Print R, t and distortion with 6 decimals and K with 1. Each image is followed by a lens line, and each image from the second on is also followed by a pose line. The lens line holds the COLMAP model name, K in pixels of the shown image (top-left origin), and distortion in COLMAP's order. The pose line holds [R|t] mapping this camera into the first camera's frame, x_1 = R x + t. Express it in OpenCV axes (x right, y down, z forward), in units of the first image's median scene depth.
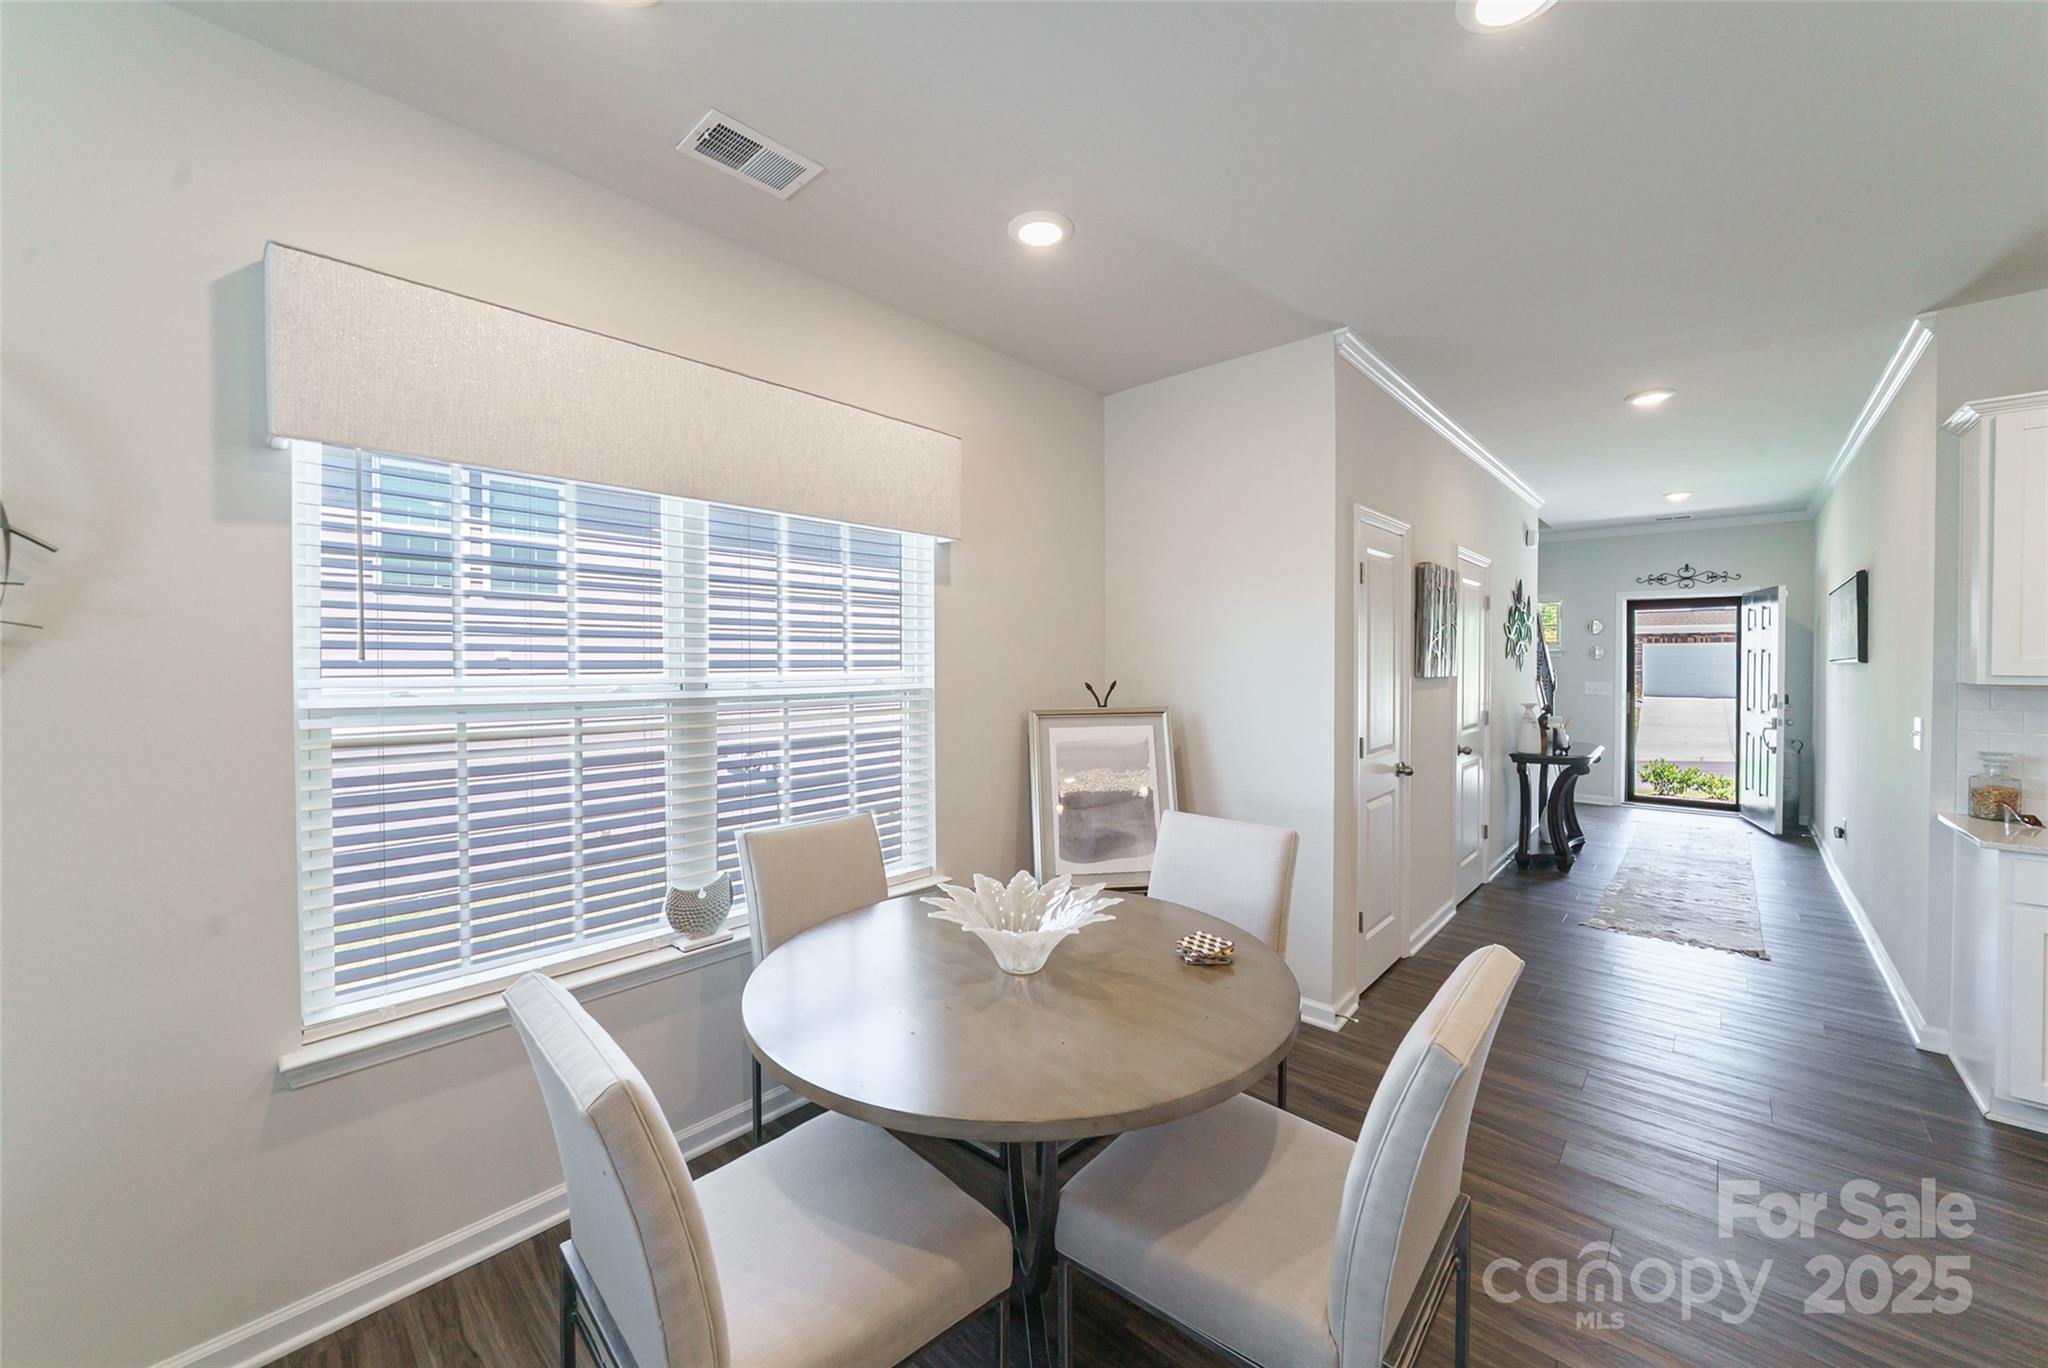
lens RADIAL K [[757.3, 0, 1014.3], [0, 757.3, 676.2], [0, 0, 1]] dist [-0.009445, -0.000340]
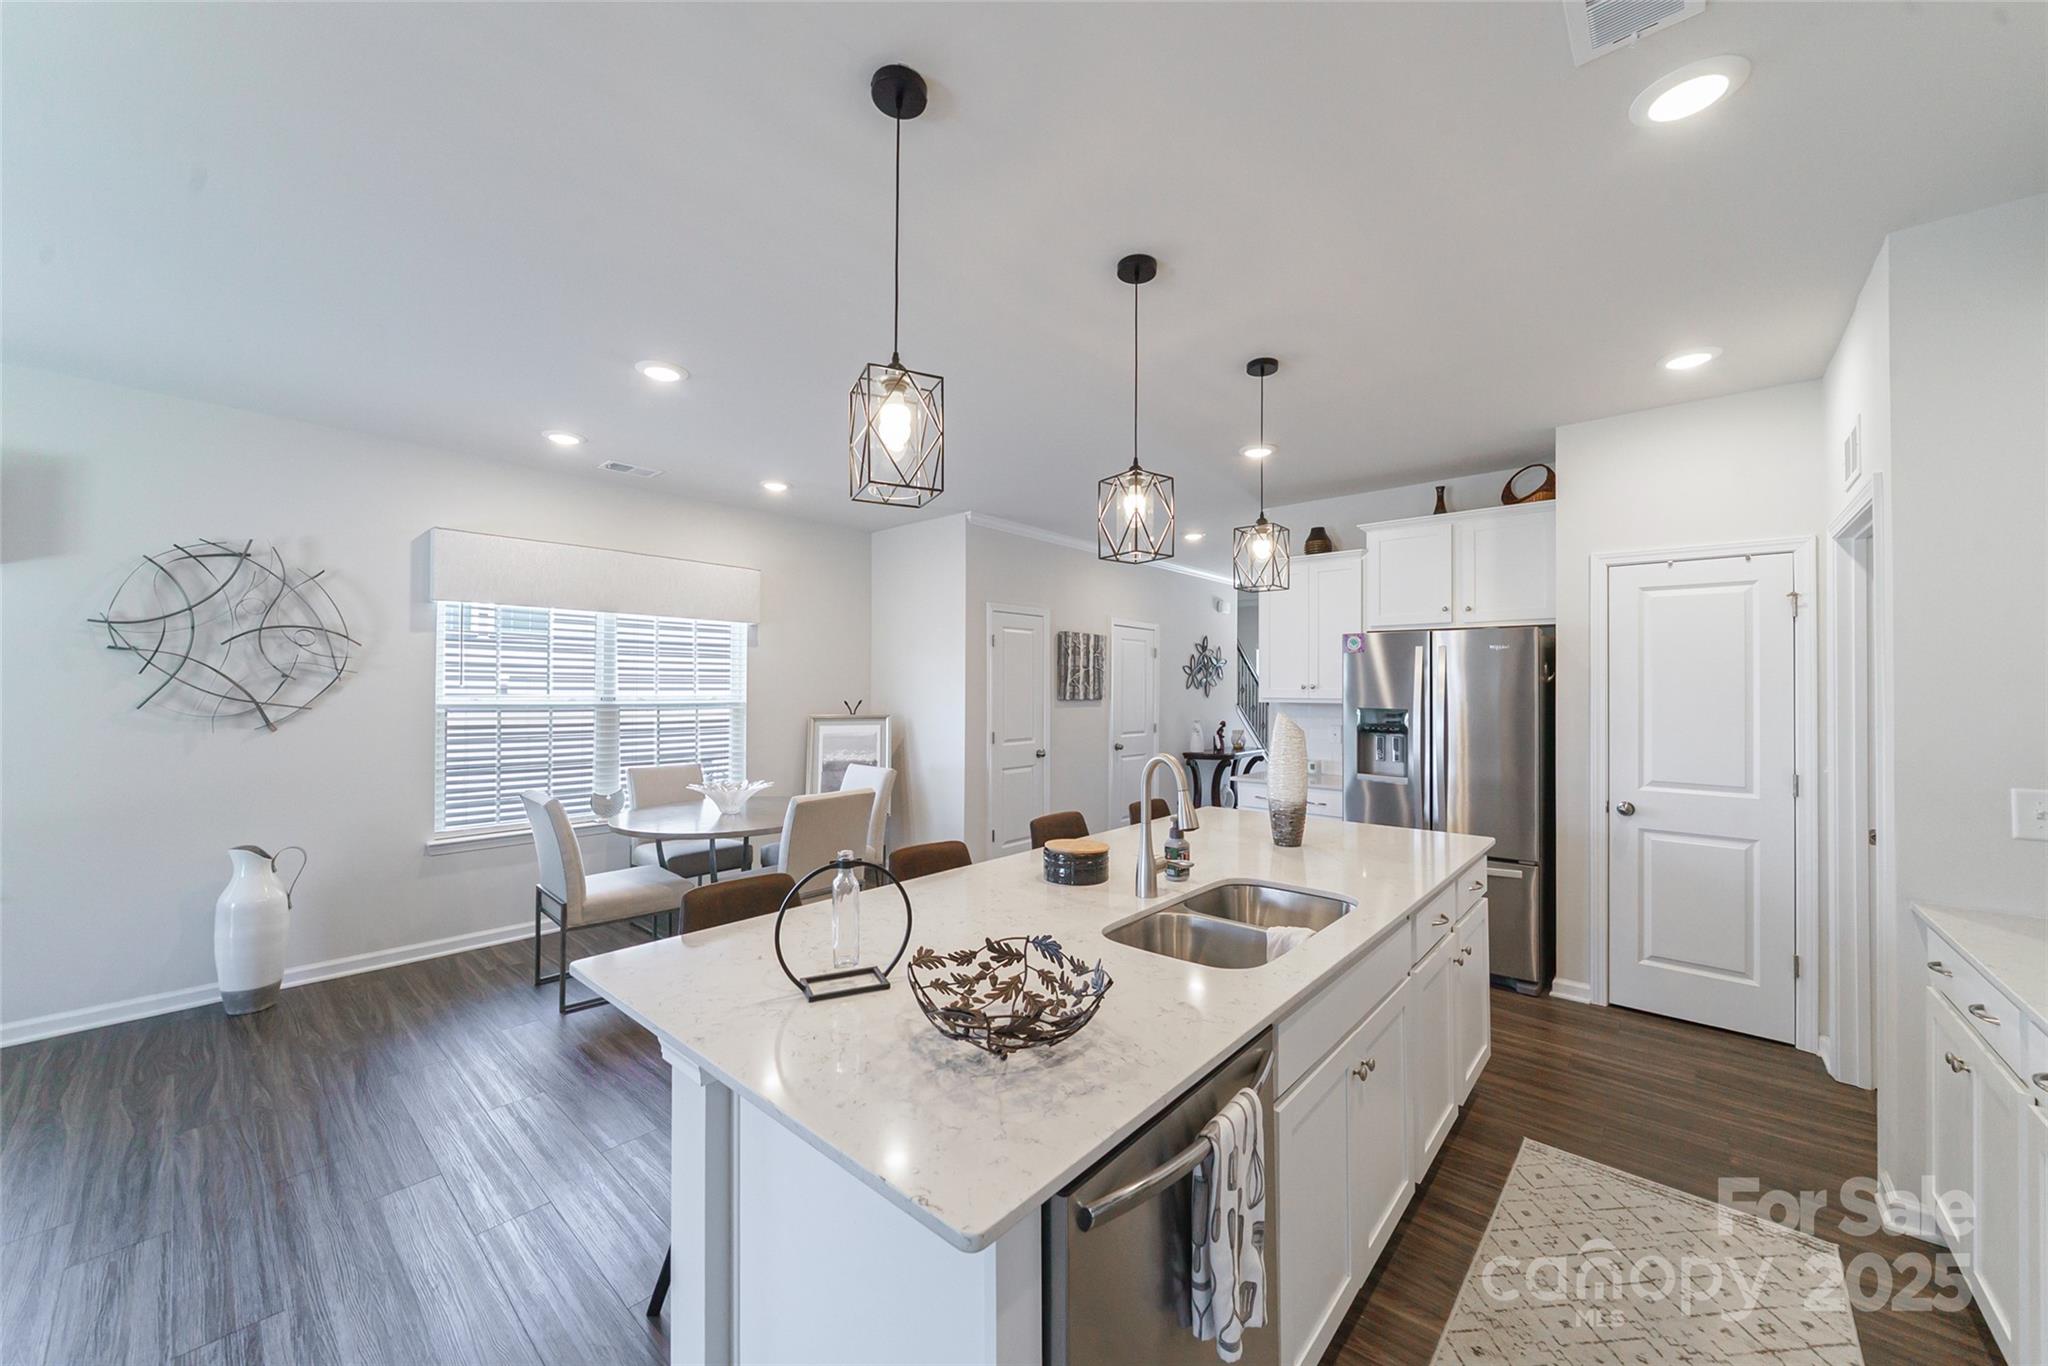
lens RADIAL K [[757.3, 0, 1019.8], [0, 757.3, 684.1], [0, 0, 1]] dist [-0.009445, -0.000340]
pose [[0.999338, 0.005243, 0.035994, 0.432942], [-0.004110, 0.999496, -0.031489, 0.023162], [-0.036141, 0.031320, 0.998856, -0.760421]]
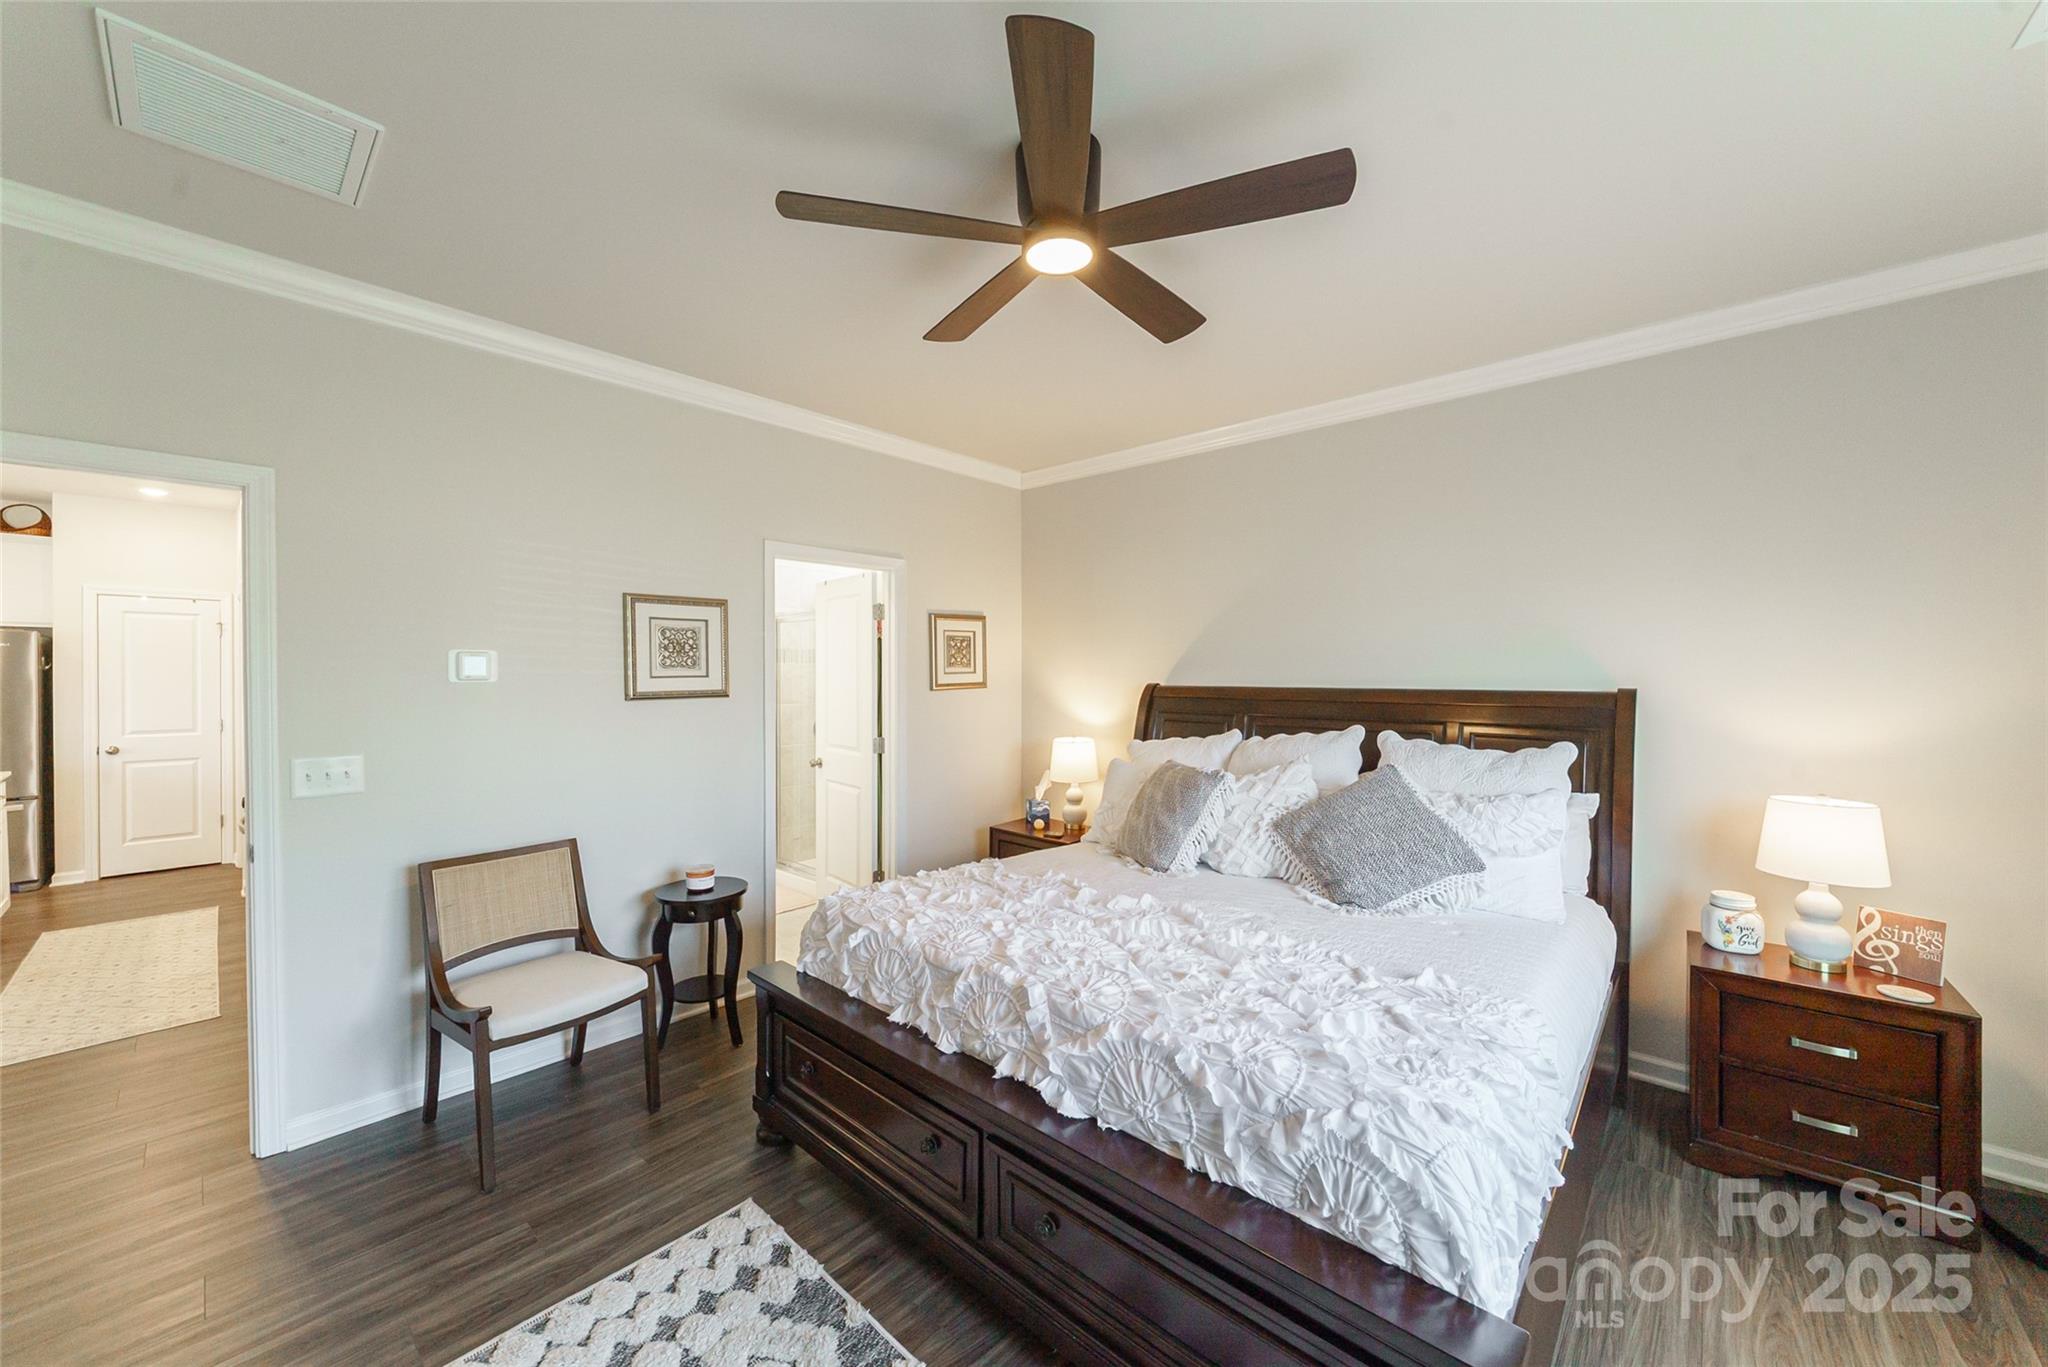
lens RADIAL K [[744.3, 0, 1009.5], [0, 744.3, 678.4], [0, 0, 1]] dist [-0.006784, 0.000296]
pose [[0.006341, -0.007268, 0.999953, -0.275309], [0.019685, 0.999781, 0.007142, 0.028697], [-0.999786, 0.019639, 0.006483, -1.704178]]
